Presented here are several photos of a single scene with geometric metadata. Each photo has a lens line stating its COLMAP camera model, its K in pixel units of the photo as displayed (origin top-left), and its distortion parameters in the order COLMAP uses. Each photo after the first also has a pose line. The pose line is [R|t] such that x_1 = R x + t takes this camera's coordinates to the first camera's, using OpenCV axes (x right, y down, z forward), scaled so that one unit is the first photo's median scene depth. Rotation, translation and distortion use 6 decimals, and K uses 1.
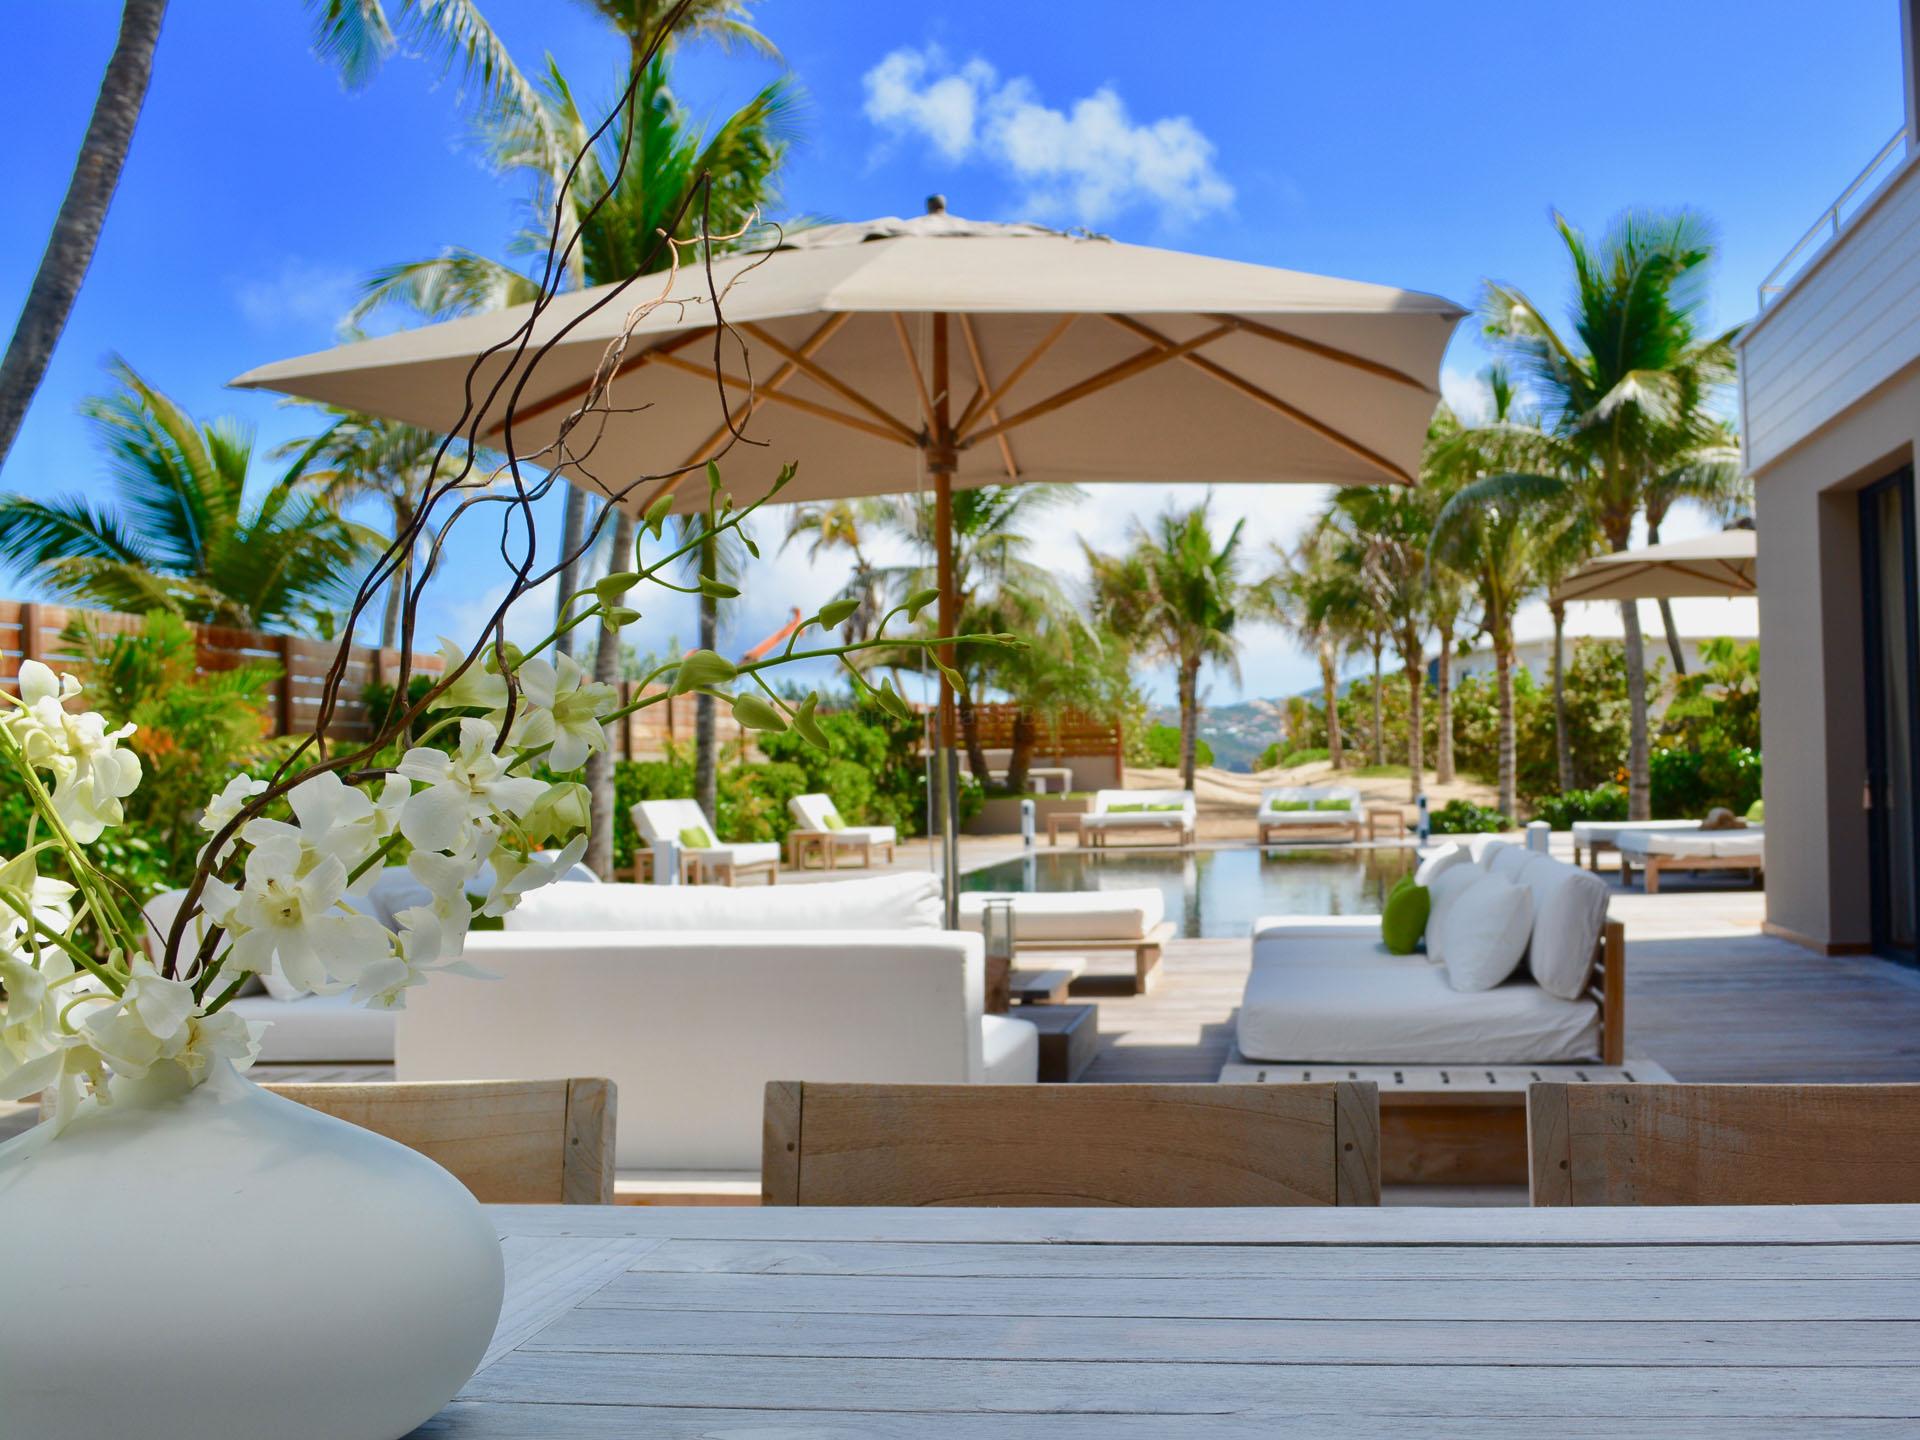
lens RADIAL K [[1209.9, 0, 960.0], [0, 1209.9, 720.0], [0, 0, 1]] dist [-0.001397, -0.000253]
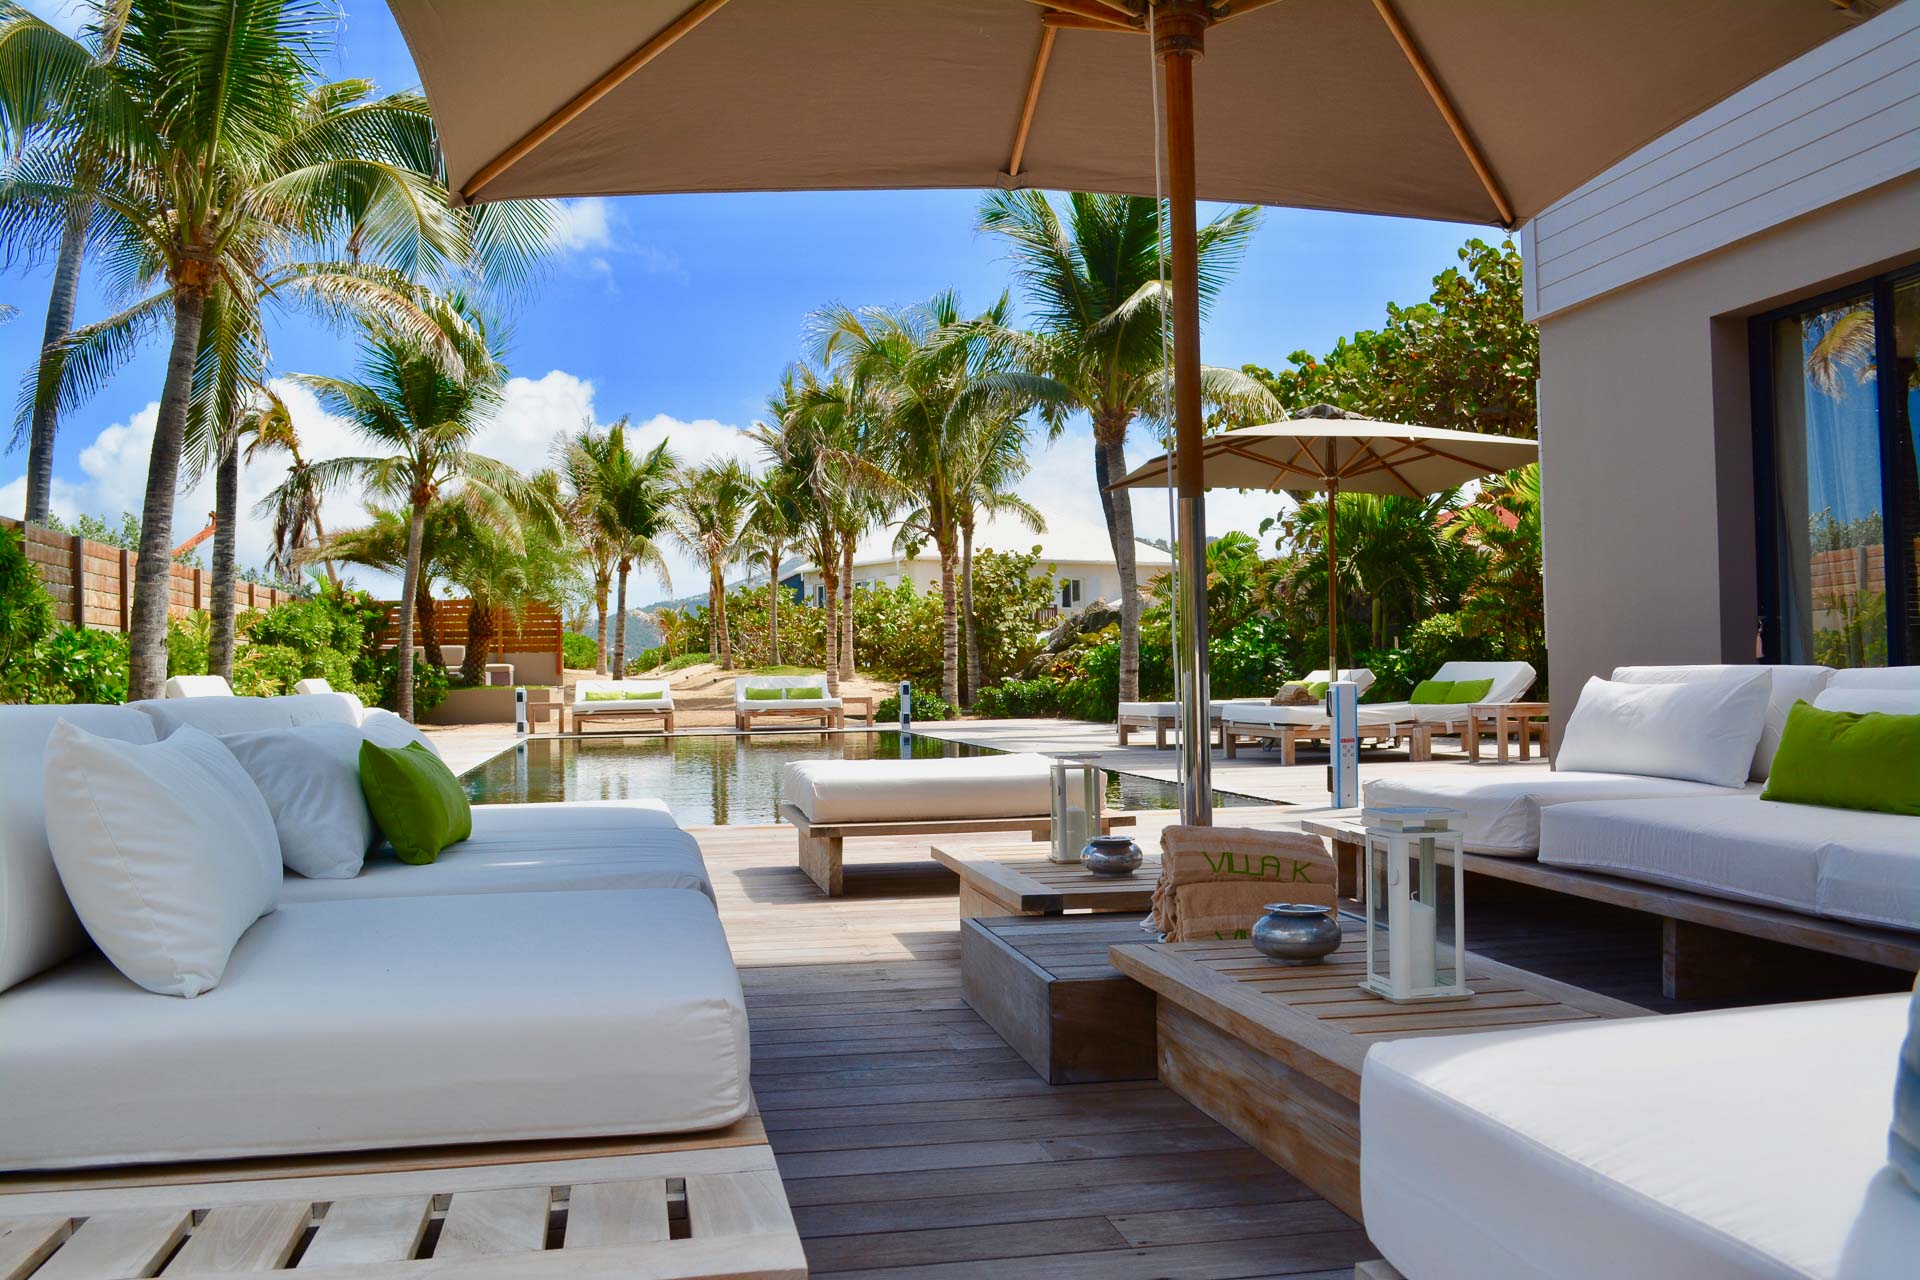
lens RADIAL K [[1423.7, 0, 960.0], [0, 1423.7, 640.0], [0, 0, 1]] dist [-0.056724, -0.000035]
pose [[0.976762, 0.006176, 0.214237, 0.192428], [-0.017147, 0.998633, 0.049386, -0.044220], [-0.213639, -0.051912, 0.975532, -0.264373]]
